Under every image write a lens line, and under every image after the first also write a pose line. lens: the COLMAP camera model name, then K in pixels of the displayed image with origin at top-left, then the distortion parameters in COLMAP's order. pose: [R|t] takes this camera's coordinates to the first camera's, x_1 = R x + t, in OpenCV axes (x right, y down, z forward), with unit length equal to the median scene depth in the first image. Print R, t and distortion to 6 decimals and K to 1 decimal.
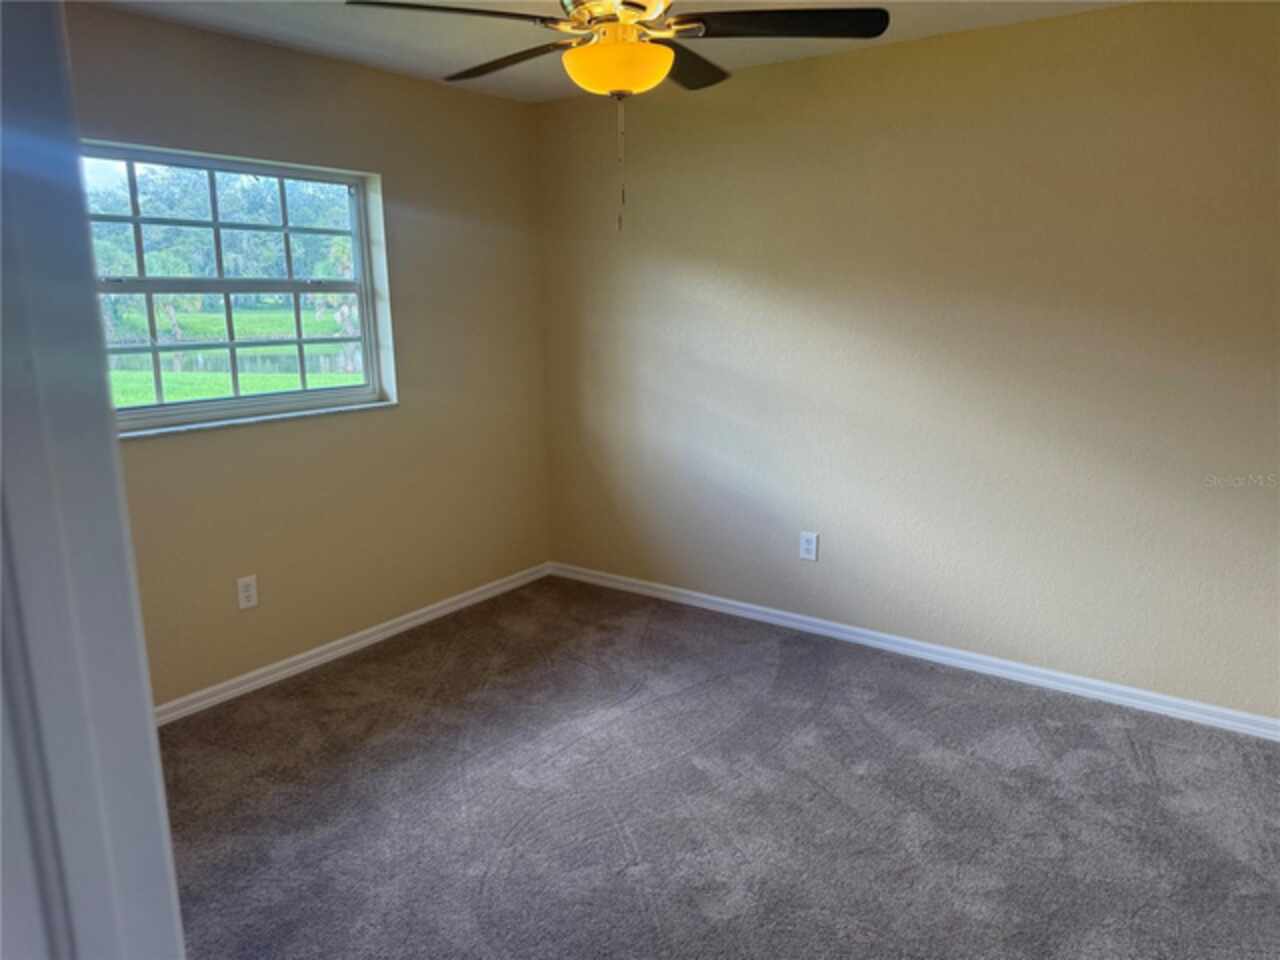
lens RADIAL K [[878.0, 0, 640.0], [0, 878.0, 480.0], [0, 0, 1]] dist [0.003941, 0.000514]
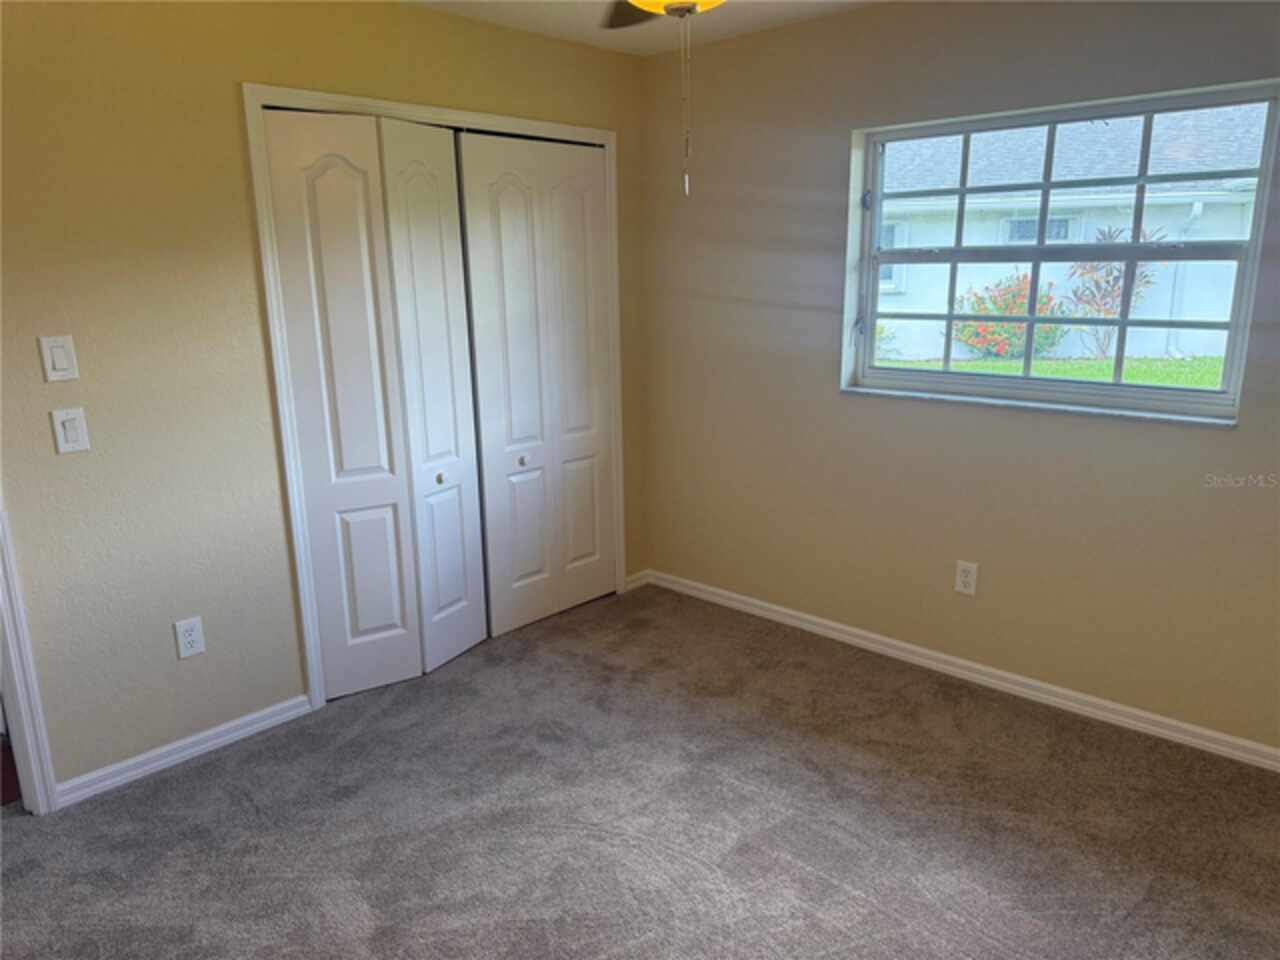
lens RADIAL K [[878.0, 0, 640.0], [0, 878.0, 480.0], [0, 0, 1]] dist [0.003941, 0.000514]
pose [[-0.089518, 0.237578, -0.967235, 0.495643], [-0.196609, 0.947809, 0.251003, -0.146740], [0.976387, 0.212636, -0.038136, 0.682729]]
